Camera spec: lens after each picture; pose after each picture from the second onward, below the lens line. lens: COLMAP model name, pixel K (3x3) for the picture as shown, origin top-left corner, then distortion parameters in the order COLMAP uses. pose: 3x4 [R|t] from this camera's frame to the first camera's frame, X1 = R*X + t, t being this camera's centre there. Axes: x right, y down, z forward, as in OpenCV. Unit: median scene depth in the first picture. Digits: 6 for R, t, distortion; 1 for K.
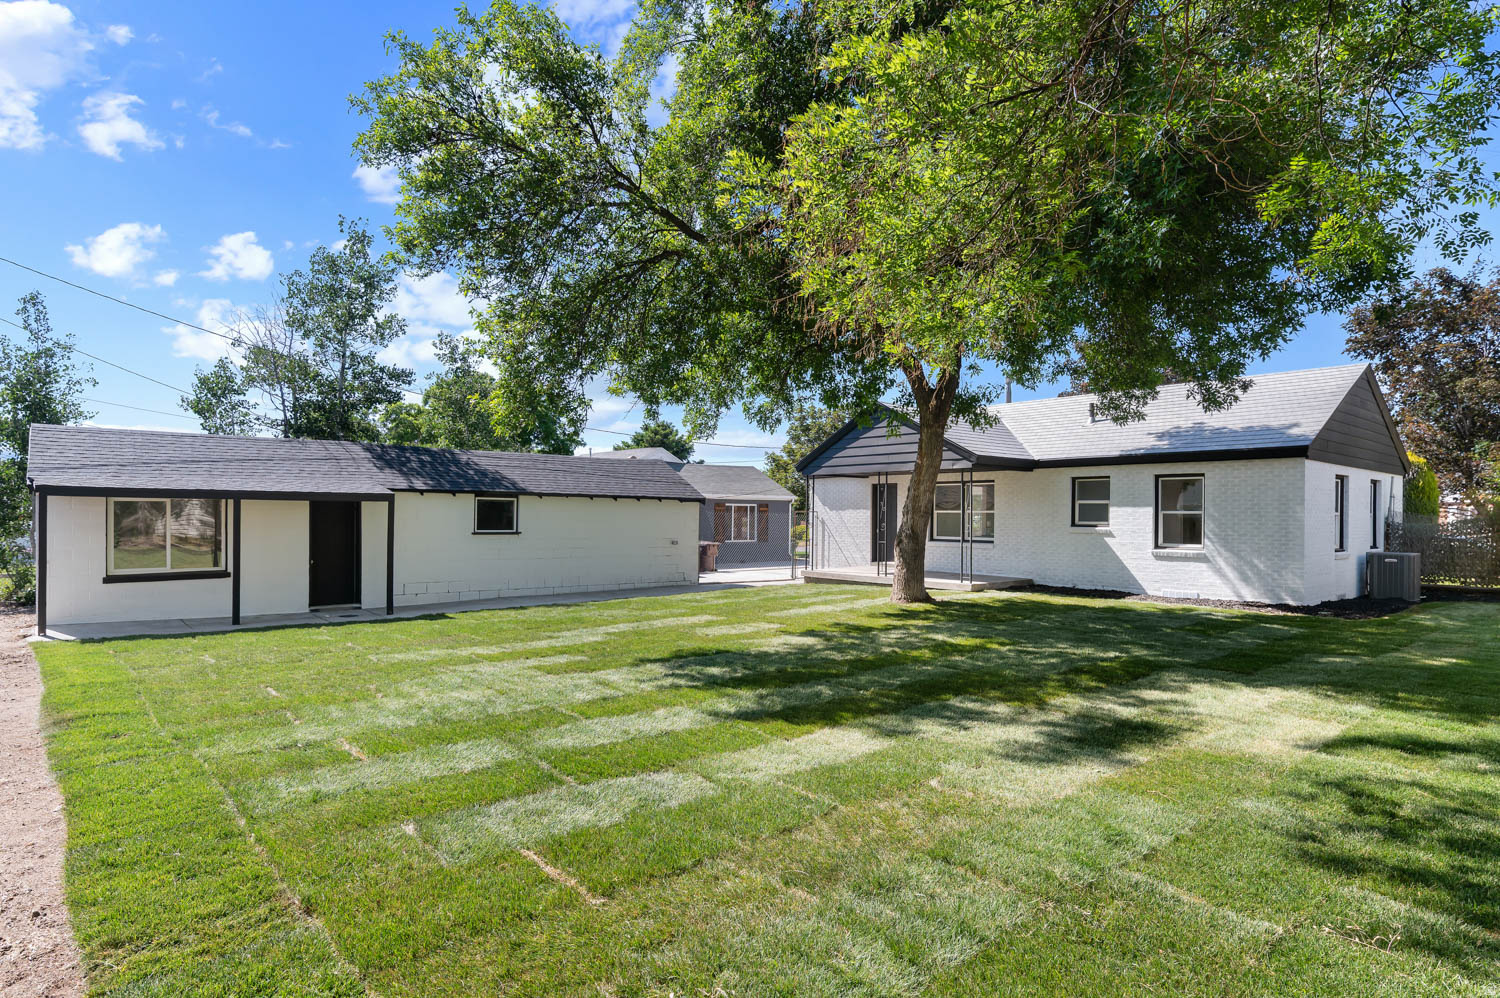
lens RADIAL K [[804.2, 0, 750.5], [0, 804.2, 493.2], [0, 0, 1]] dist [-0.001352, 0.001420]
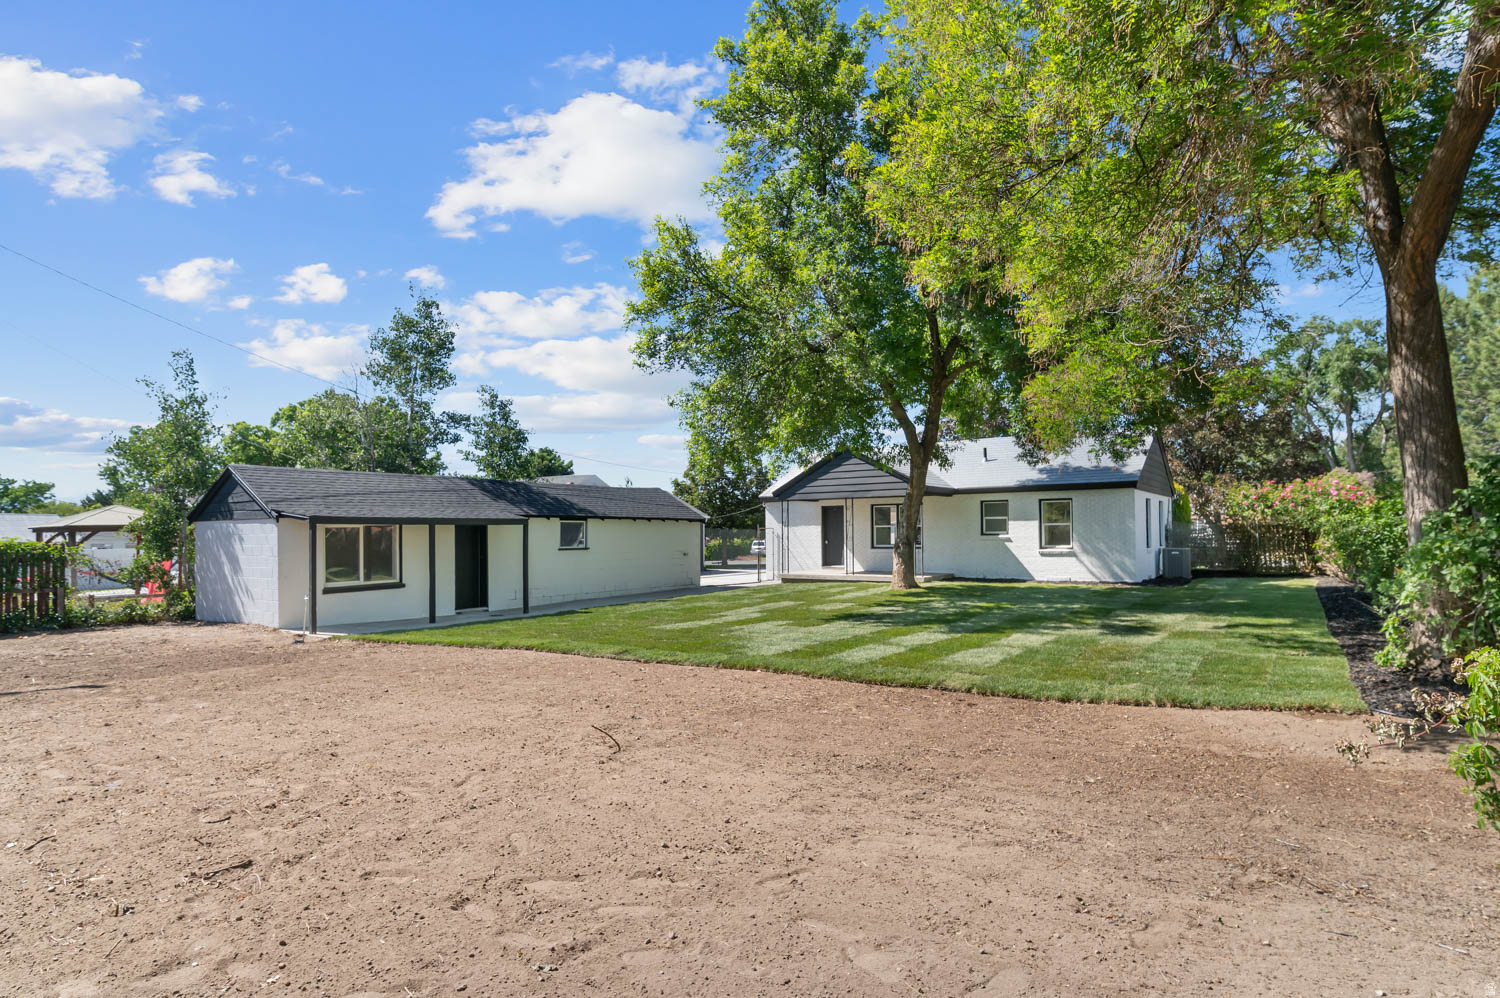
lens RADIAL K [[775.0, 0, 749.6], [0, 775.0, 514.9], [0, 0, 1]] dist [0.005673, -0.000549]
pose [[0.969233, -0.011769, 0.245862, -0.355574], [0.011001, 0.999929, 0.004499, -0.005533], [-0.245897, -0.001656, 0.969294, -0.244544]]
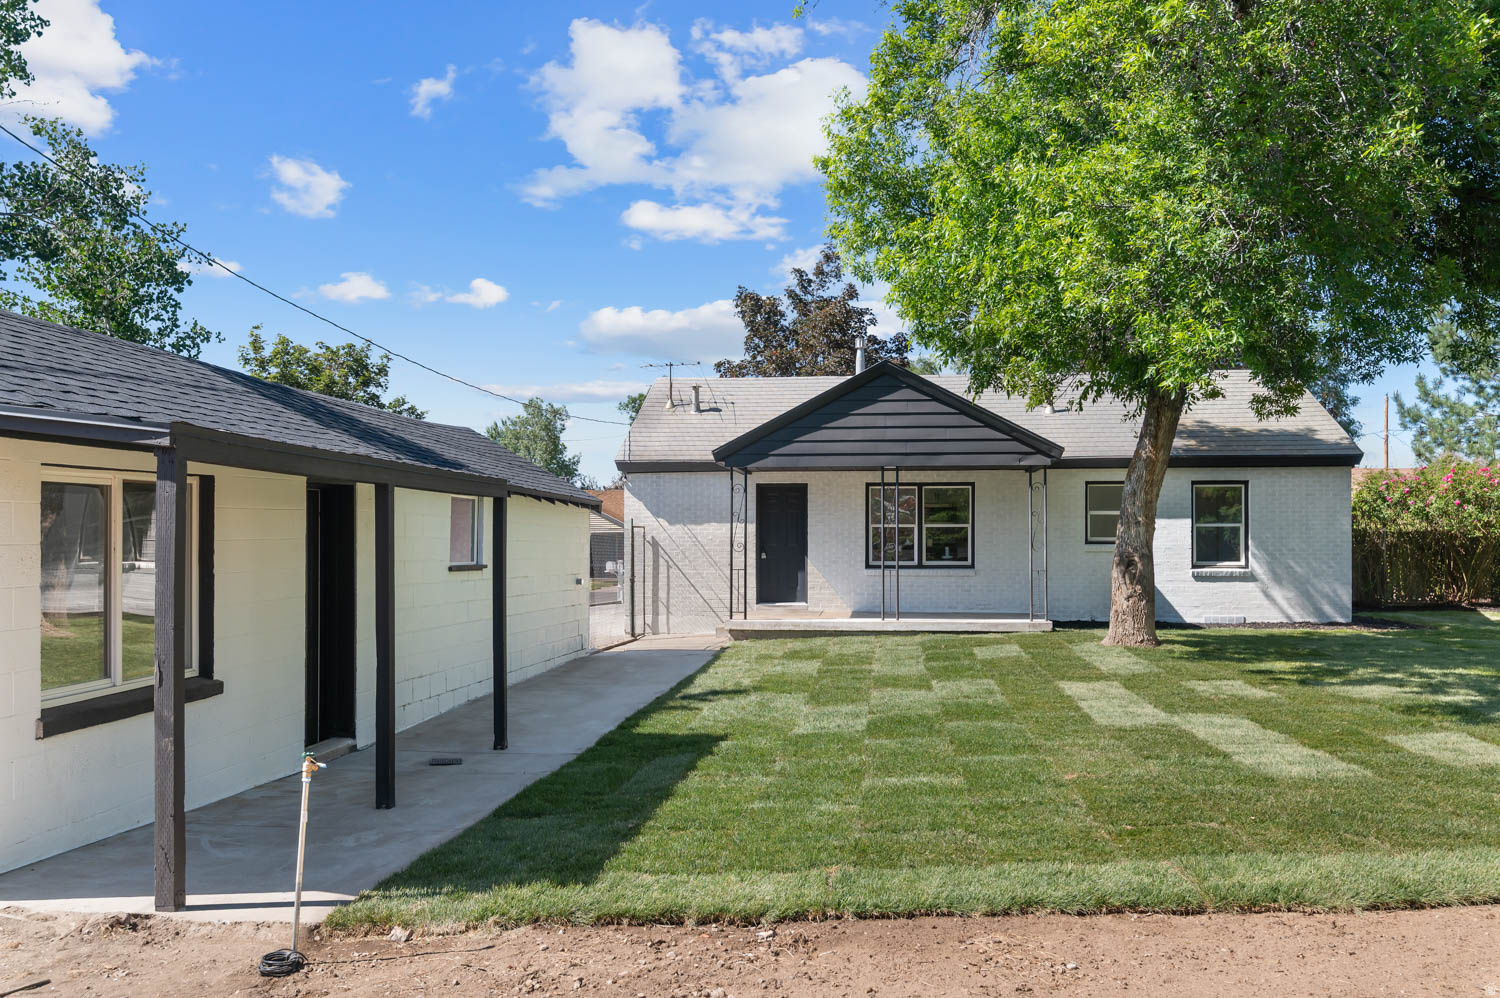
lens RADIAL K [[1329.6, 0, 751.8], [0, 1329.6, 503.8], [0, 0, 1]] dist [-0.015115, -0.002680]
pose [[0.707313, 0.009460, 0.706838, -0.798928], [-0.013108, 0.999914, -0.000266, 0.007536], [-0.706779, -0.009077, 0.707376, 0.329406]]
